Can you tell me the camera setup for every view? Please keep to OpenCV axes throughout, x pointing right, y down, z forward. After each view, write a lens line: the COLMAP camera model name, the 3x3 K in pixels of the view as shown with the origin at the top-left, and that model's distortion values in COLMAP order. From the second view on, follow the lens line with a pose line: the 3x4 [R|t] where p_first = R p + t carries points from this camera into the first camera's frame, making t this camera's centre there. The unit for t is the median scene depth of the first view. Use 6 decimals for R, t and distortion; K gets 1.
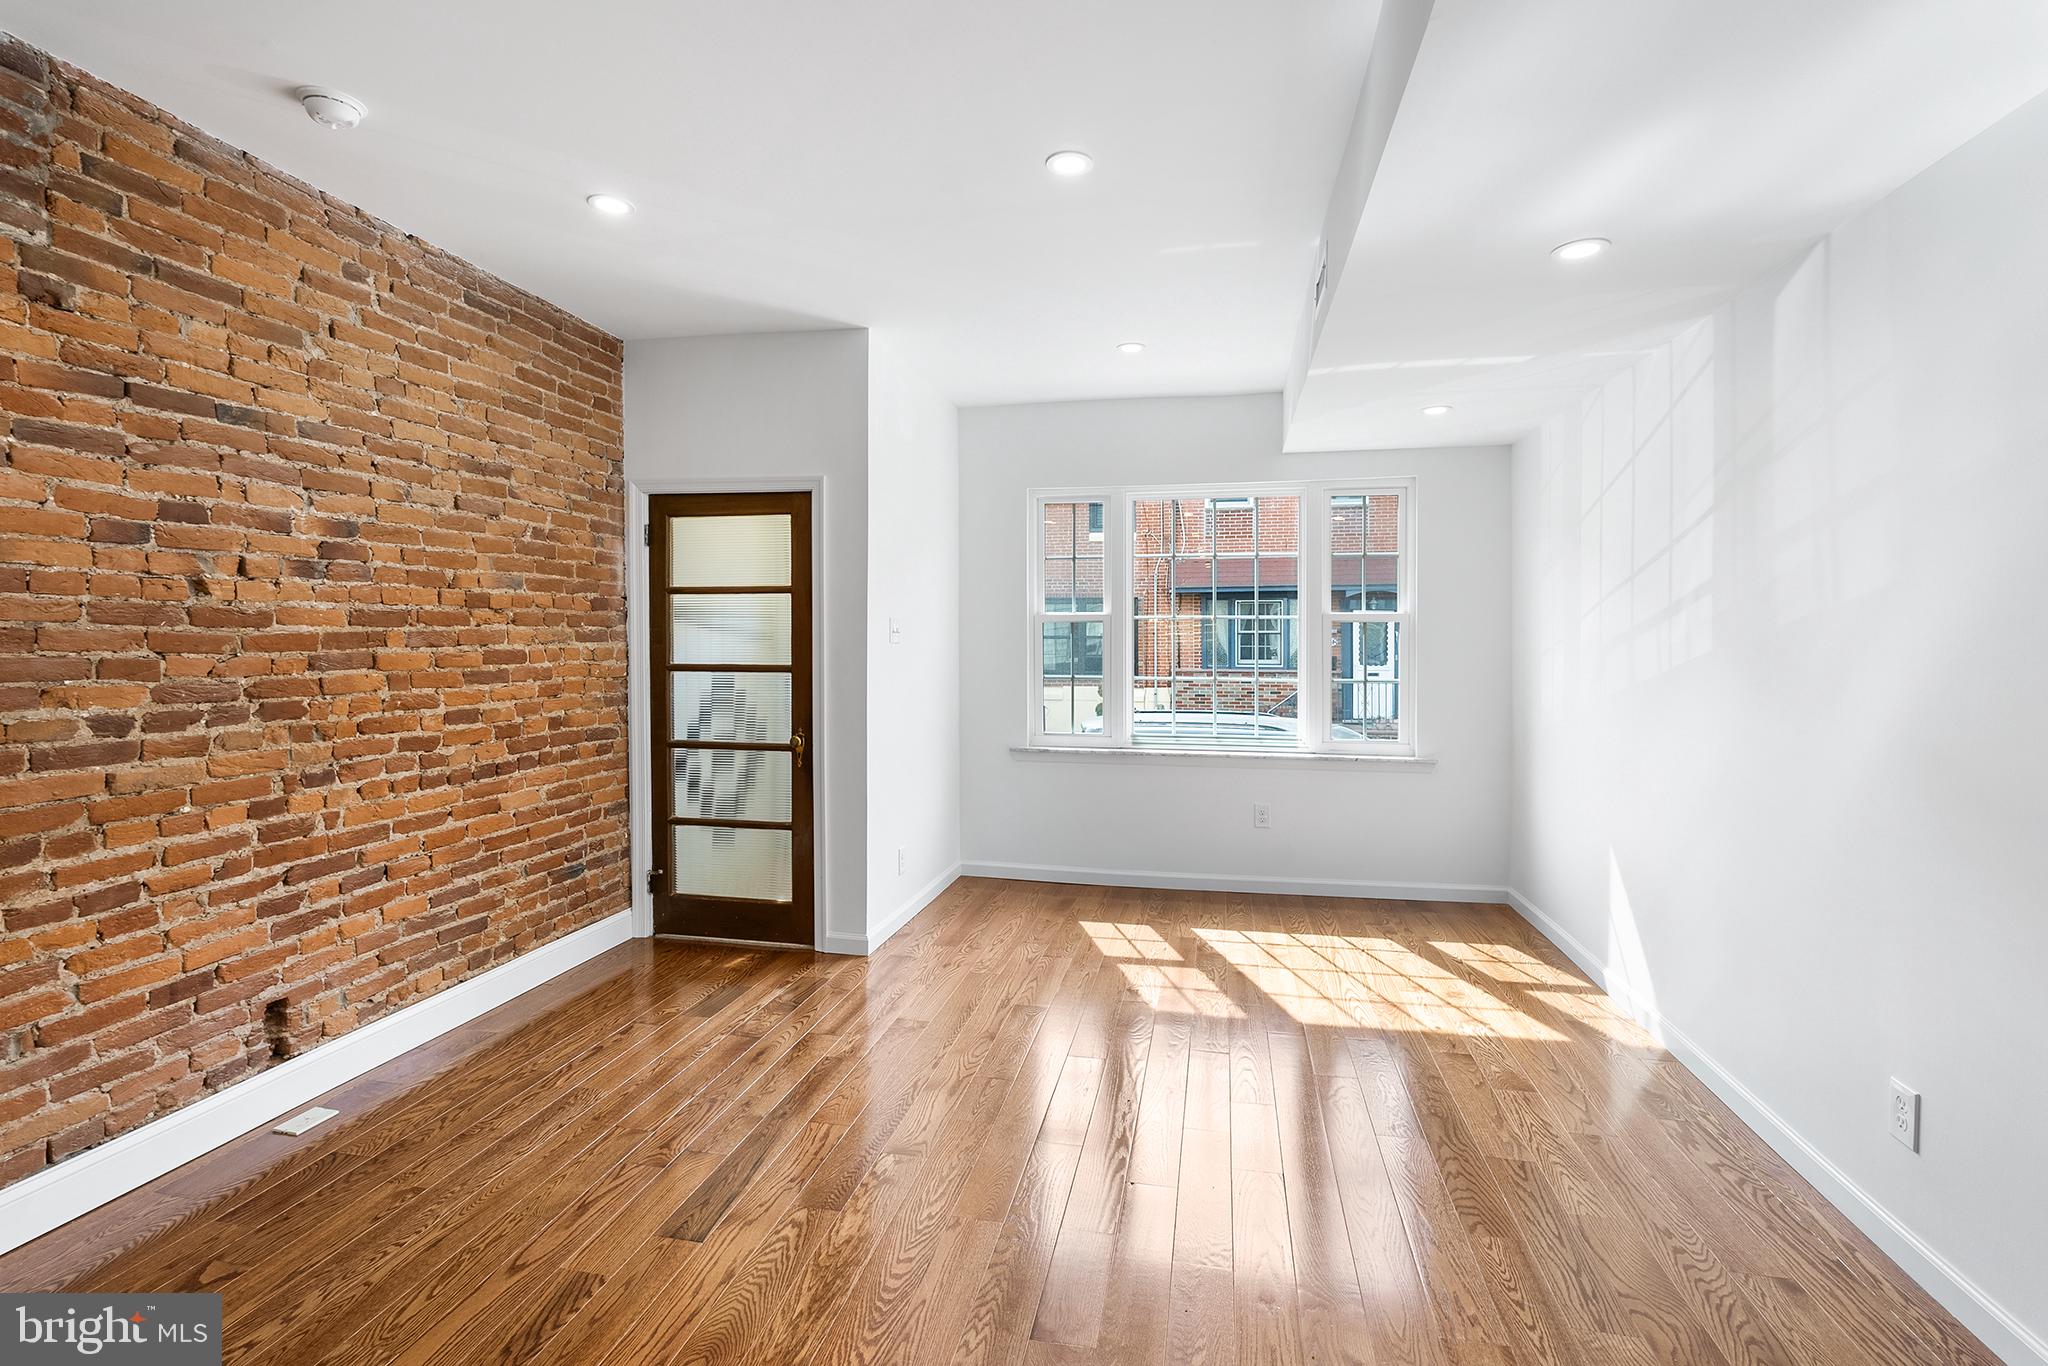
lens RADIAL K [[929.5, 0, 997.0], [0, 929.5, 671.6], [0, 0, 1]] dist [0.002340, -0.000342]
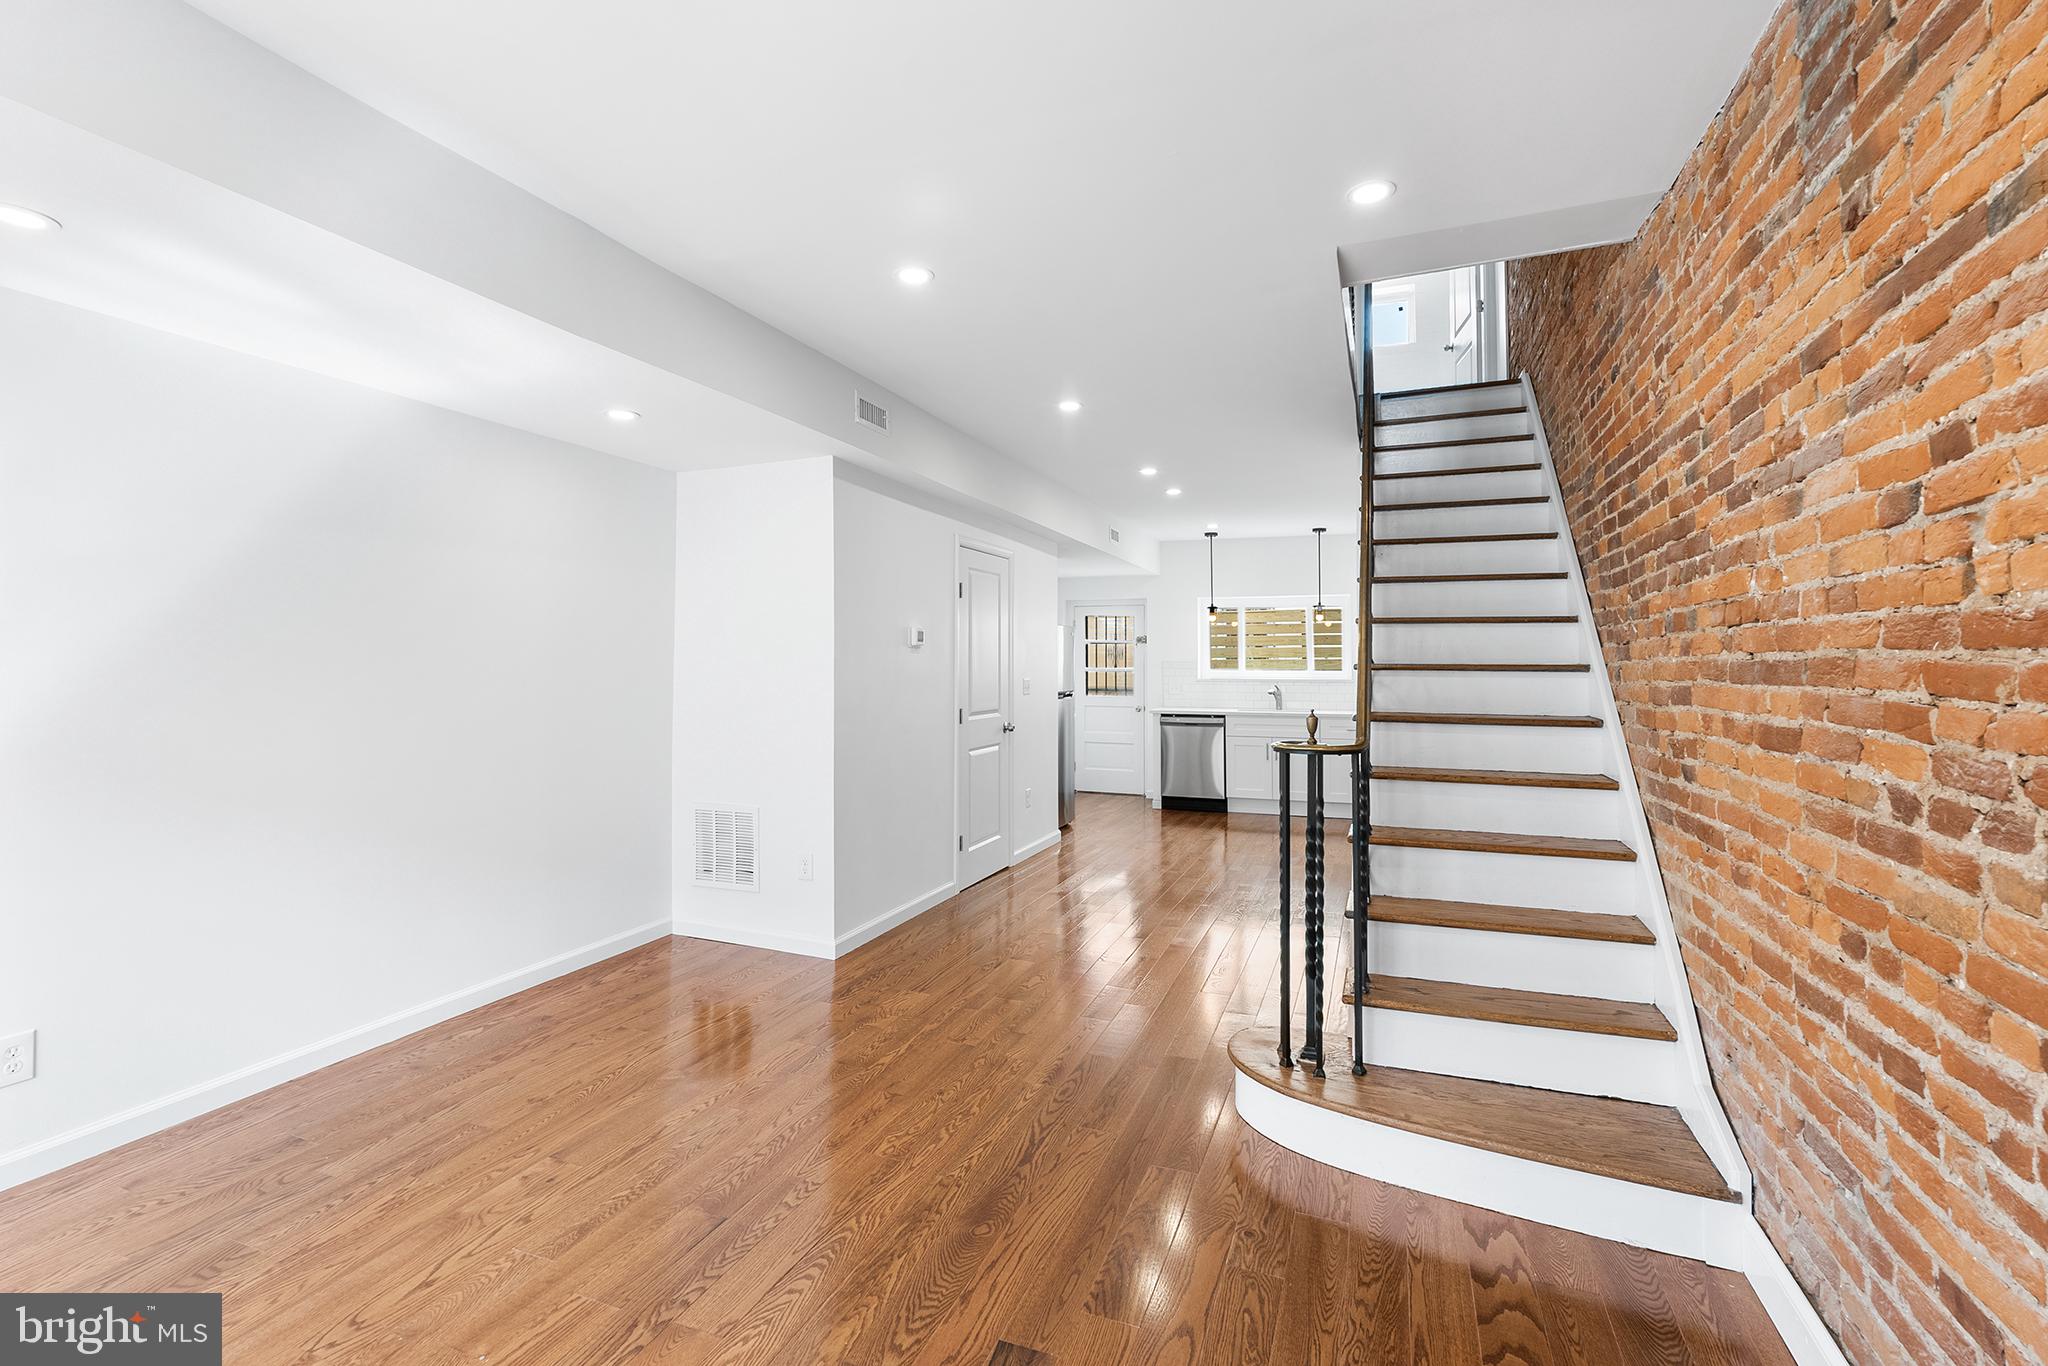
lens RADIAL K [[929.5, 0, 991.0], [0, 929.5, 636.9], [0, 0, 1]] dist [0.002340, -0.000342]
pose [[-0.987015, 0.010095, 0.160311, -0.352650], [0.010319, 0.999947, 0.000568, -0.055205], [-0.160297, 0.002215, -0.987066, 1.449030]]
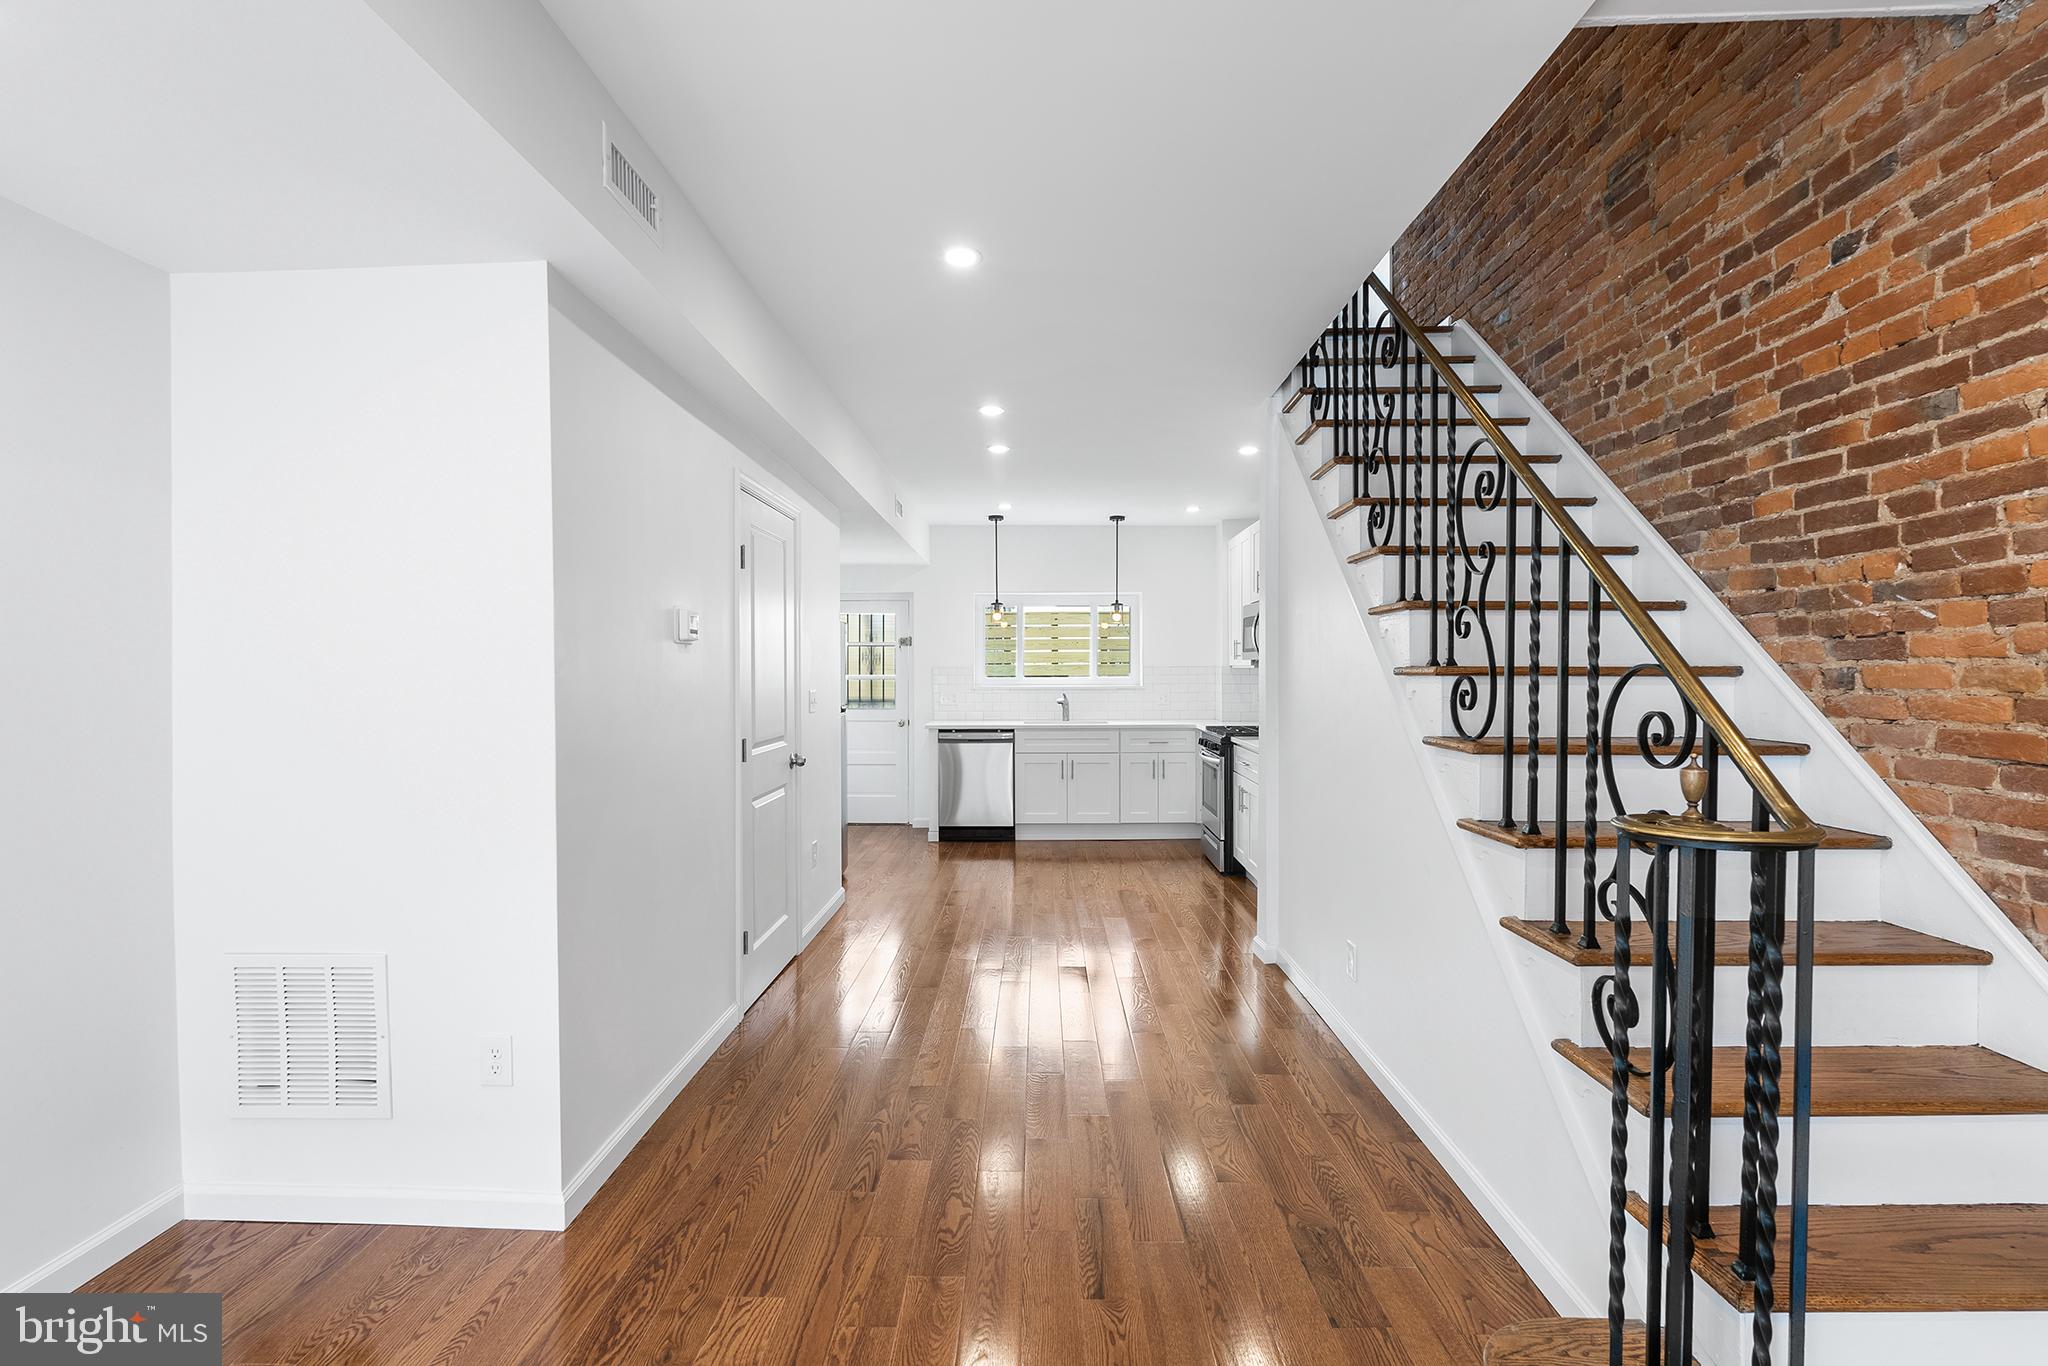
lens RADIAL K [[929.5, 0, 1018.9], [0, 929.5, 678.6], [0, 0, 1]] dist [0.002340, -0.000342]
pose [[-0.977357, 0.010082, -0.211356, -0.049681], [0.001617, 0.999191, 0.040186, -0.033791], [0.211590, 0.038934, -0.976583, 0.793903]]
